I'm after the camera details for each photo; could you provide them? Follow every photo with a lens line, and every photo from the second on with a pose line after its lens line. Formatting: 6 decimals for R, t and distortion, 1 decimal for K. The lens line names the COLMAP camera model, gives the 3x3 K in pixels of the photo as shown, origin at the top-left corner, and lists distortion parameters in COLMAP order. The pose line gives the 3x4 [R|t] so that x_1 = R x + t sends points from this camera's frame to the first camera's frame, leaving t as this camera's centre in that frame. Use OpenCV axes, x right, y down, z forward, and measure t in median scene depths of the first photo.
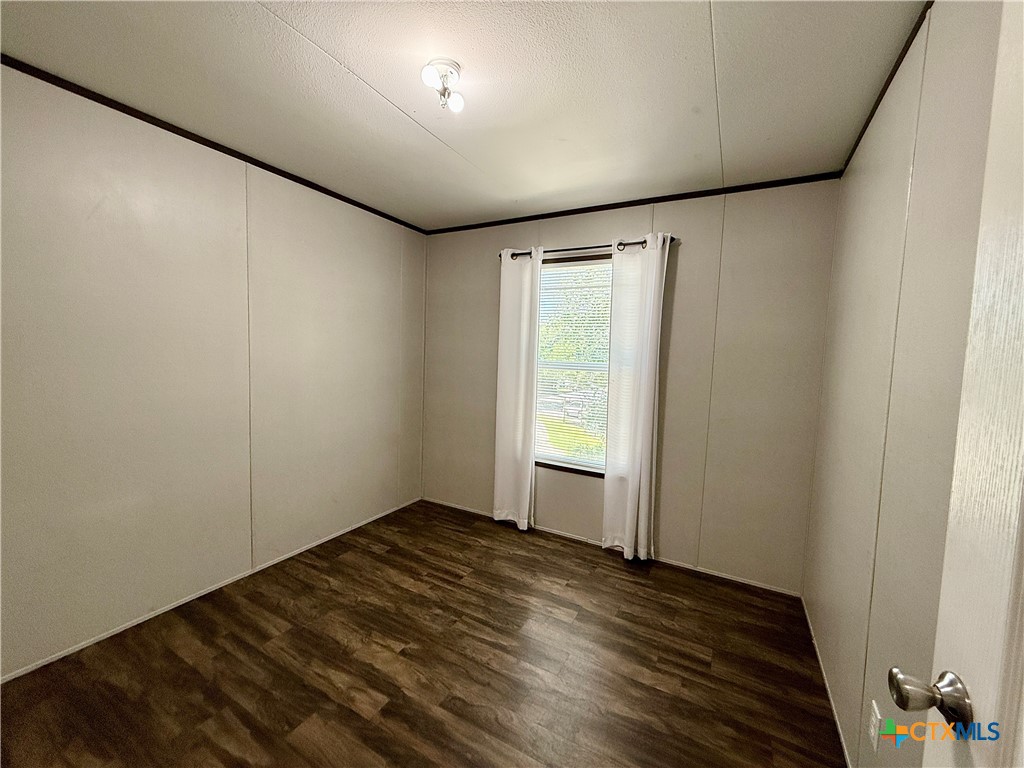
lens RADIAL K [[408.4, 0, 509.2], [0, 408.4, 386.4], [0, 0, 1]] dist [0.003575, -0.001084]
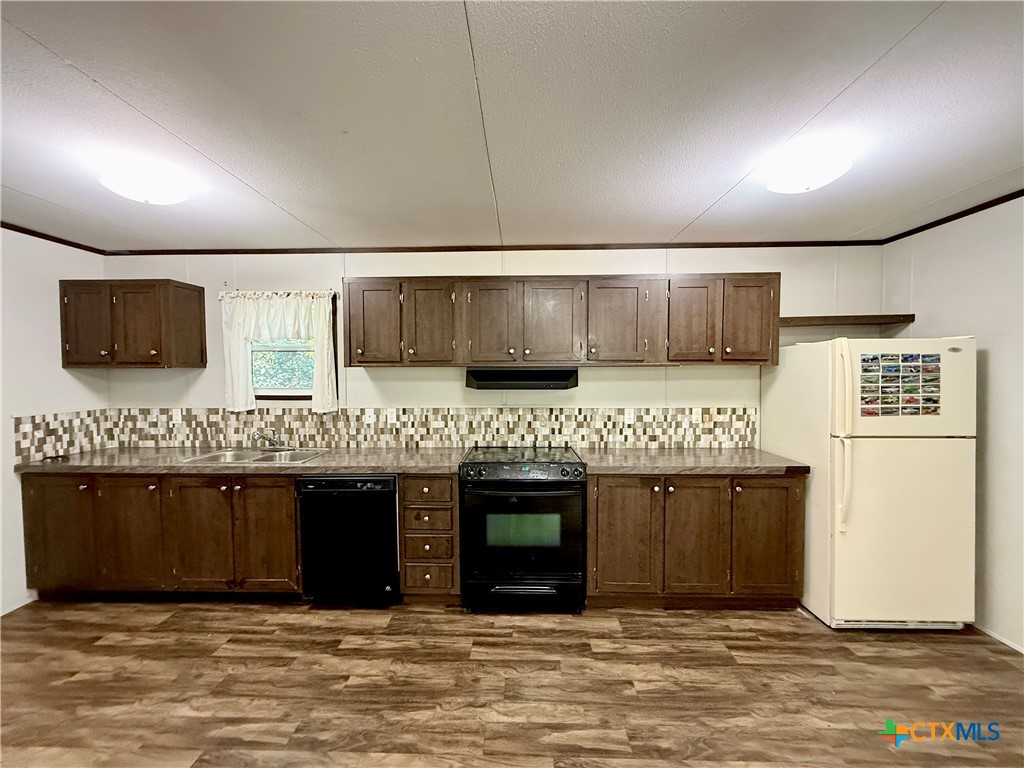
lens RADIAL K [[408.4, 0, 511.3], [0, 408.4, 384.9], [0, 0, 1]] dist [0.003575, -0.001084]
pose [[-0.887204, -0.015886, -0.461104, 0.472241], [-0.057017, 0.995521, 0.075407, -0.154935], [0.457841, 0.093192, -0.884136, 1.624149]]
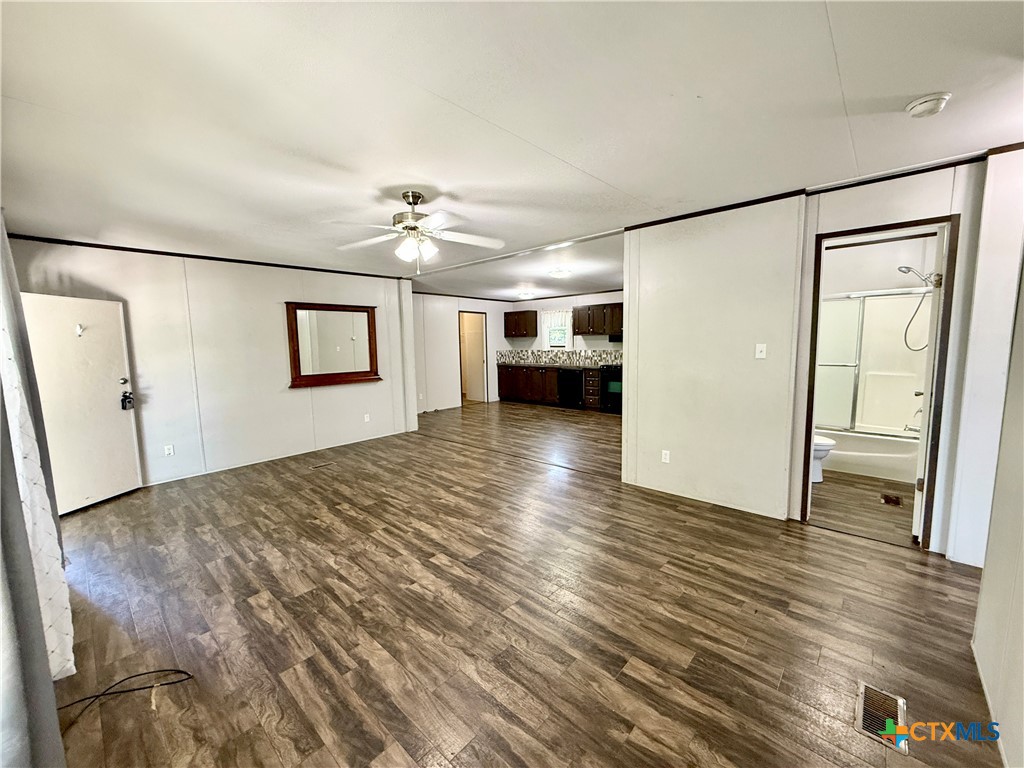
lens RADIAL K [[408.4, 0, 510.7], [0, 408.4, 388.7], [0, 0, 1]] dist [0.003575, -0.001084]
pose [[-0.972866, -0.043909, 0.227164, -0.039904], [-0.001333, 0.982873, 0.184277, -0.323227], [-0.231365, 0.178974, -0.956263, 4.545387]]
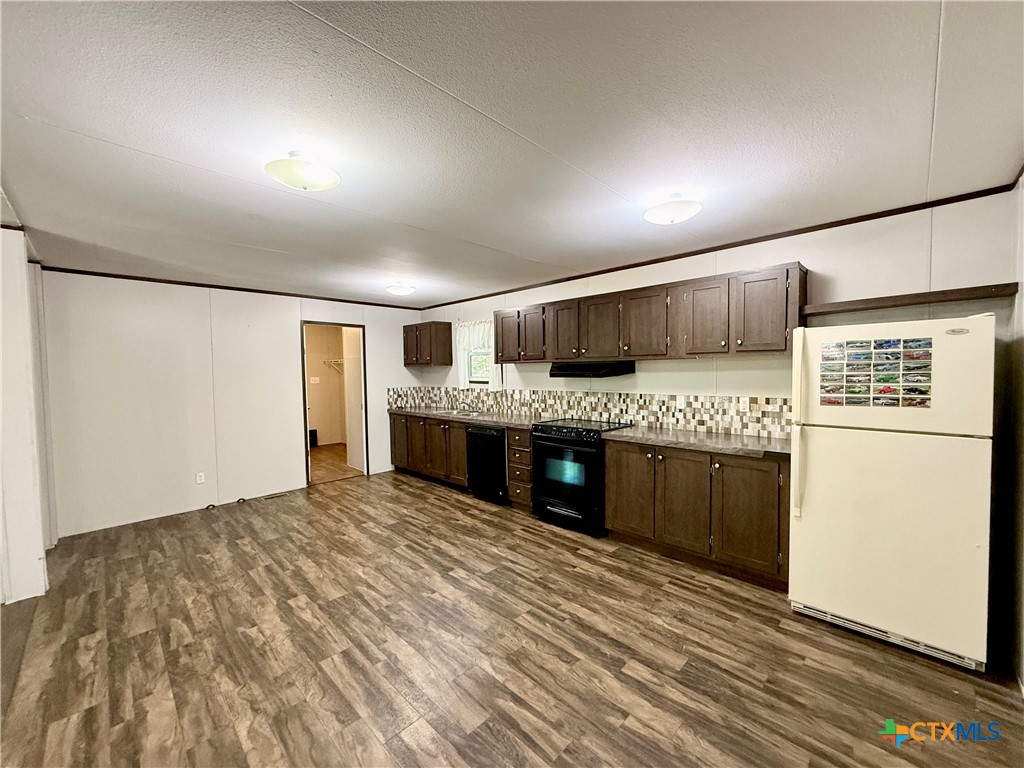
lens RADIAL K [[408.4, 0, 510.0], [0, 408.4, 386.9], [0, 0, 1]] dist [0.003575, -0.001084]
pose [[-0.963326, -0.031519, 0.266477, -0.400059], [-0.000910, 0.993456, 0.114216, -0.216853], [-0.268333, 0.109785, -0.957050, 2.389702]]
